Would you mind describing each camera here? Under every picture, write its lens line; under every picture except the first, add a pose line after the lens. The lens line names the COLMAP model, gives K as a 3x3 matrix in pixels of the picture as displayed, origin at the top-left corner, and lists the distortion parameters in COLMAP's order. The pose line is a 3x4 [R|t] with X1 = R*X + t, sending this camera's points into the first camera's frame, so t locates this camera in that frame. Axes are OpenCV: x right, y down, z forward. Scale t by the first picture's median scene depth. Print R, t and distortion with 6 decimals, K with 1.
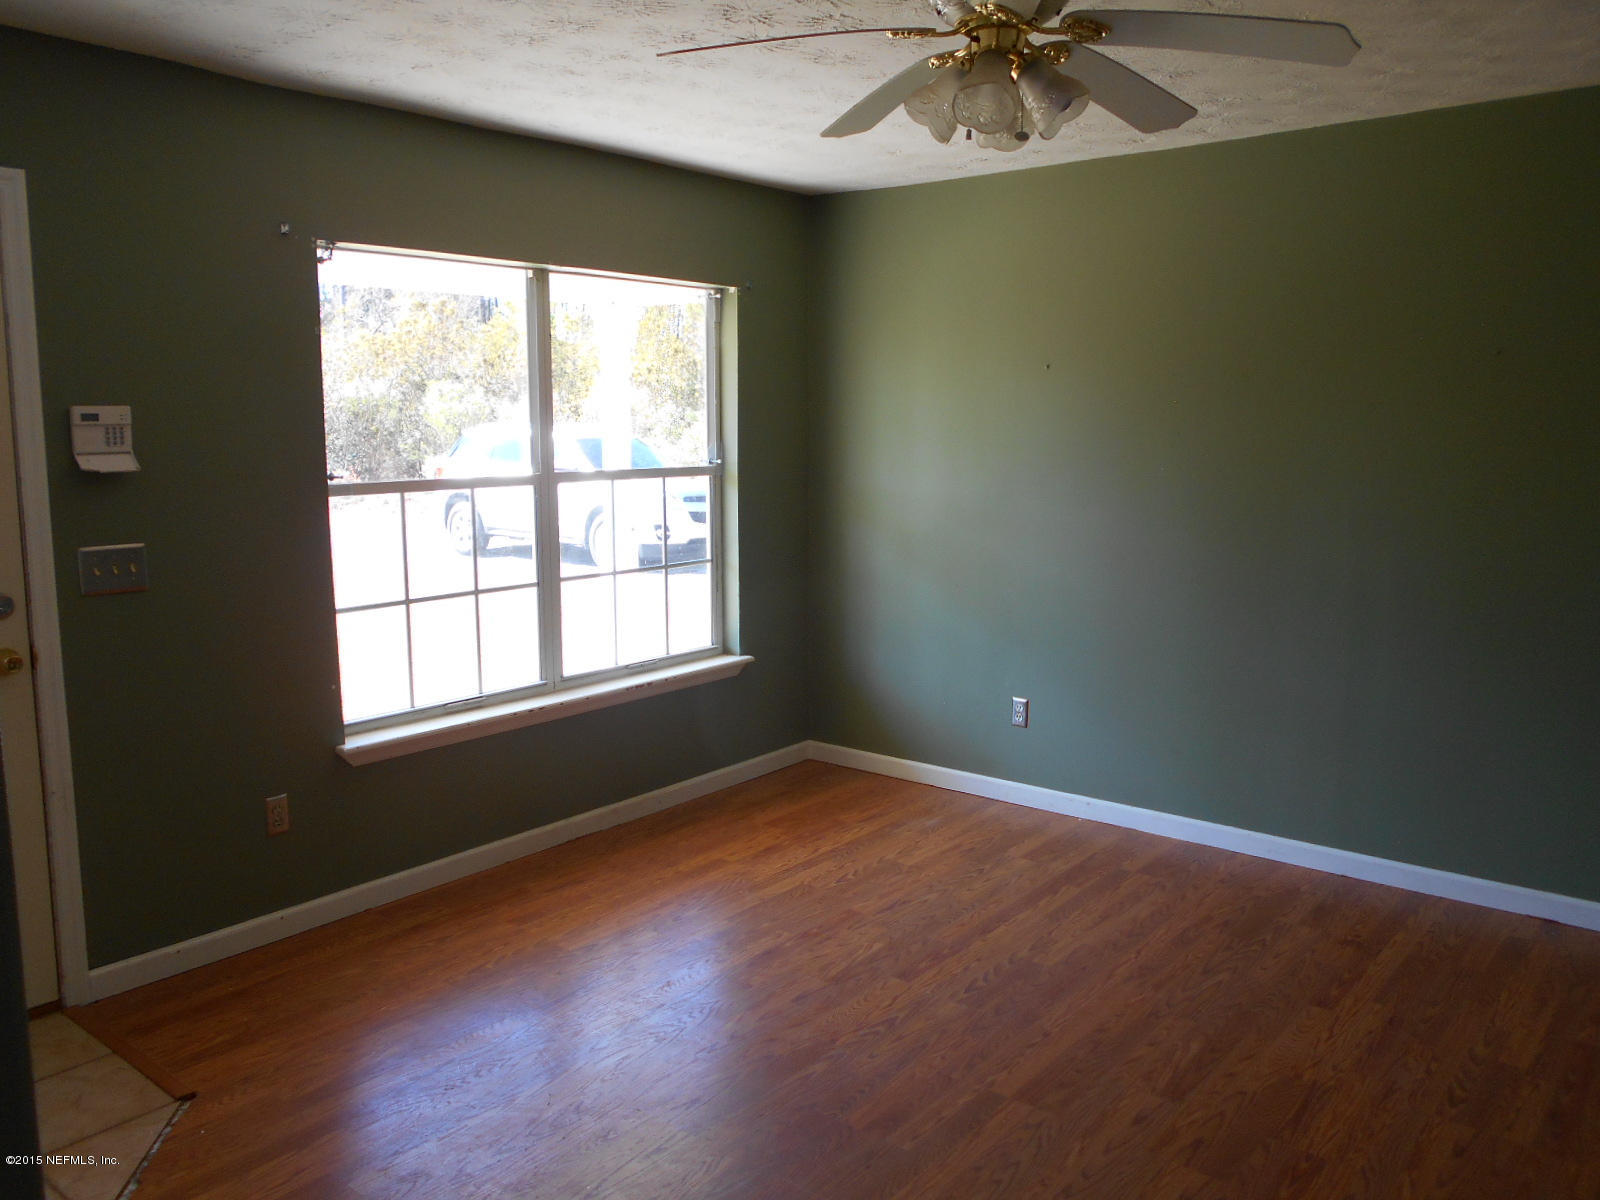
lens RADIAL K [[1272.7, 0, 797.4], [0, 1272.7, 592.6], [0, 0, 1]] dist [0.041634, -0.000231]
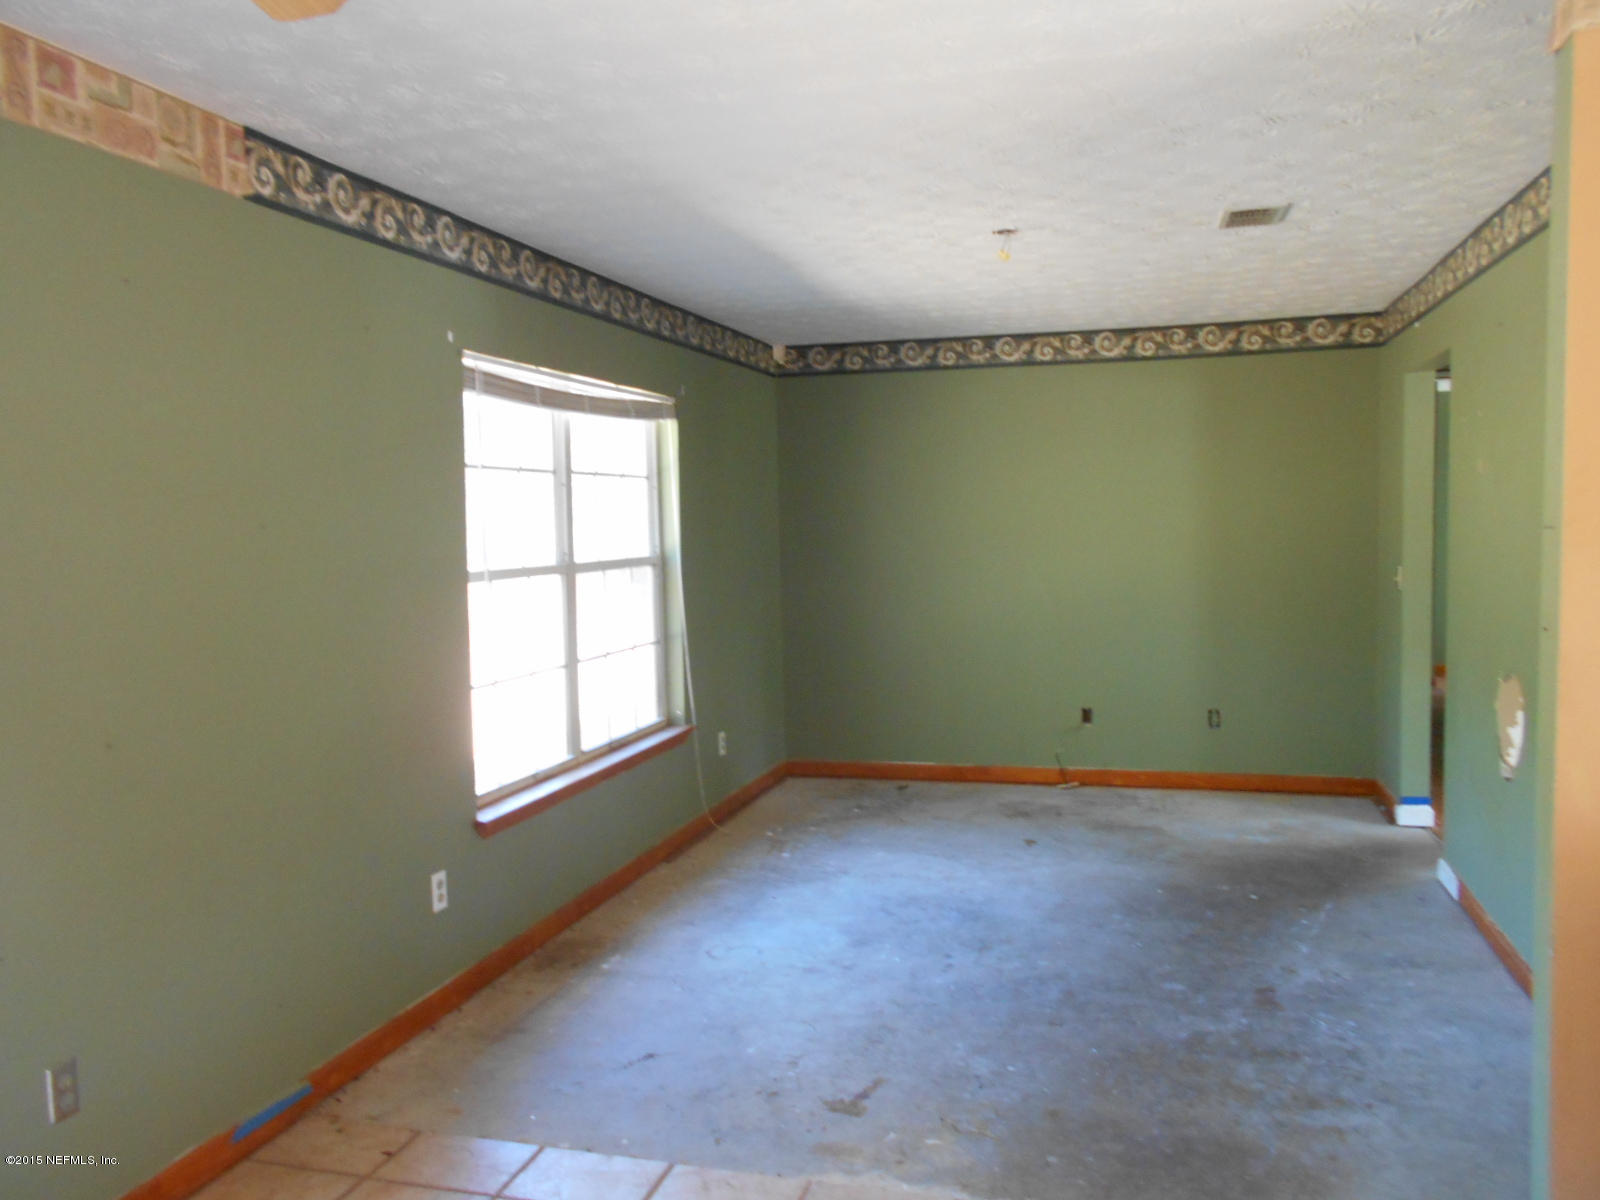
lens RADIAL K [[1272.7, 0, 797.4], [0, 1272.7, 592.6], [0, 0, 1]] dist [0.041634, -0.000231]
pose [[0.915848, -0.031114, 0.400319, -0.445327], [0.068300, 0.994535, -0.078958, 0.030091], [-0.395675, 0.099655, 0.912968, -0.072251]]
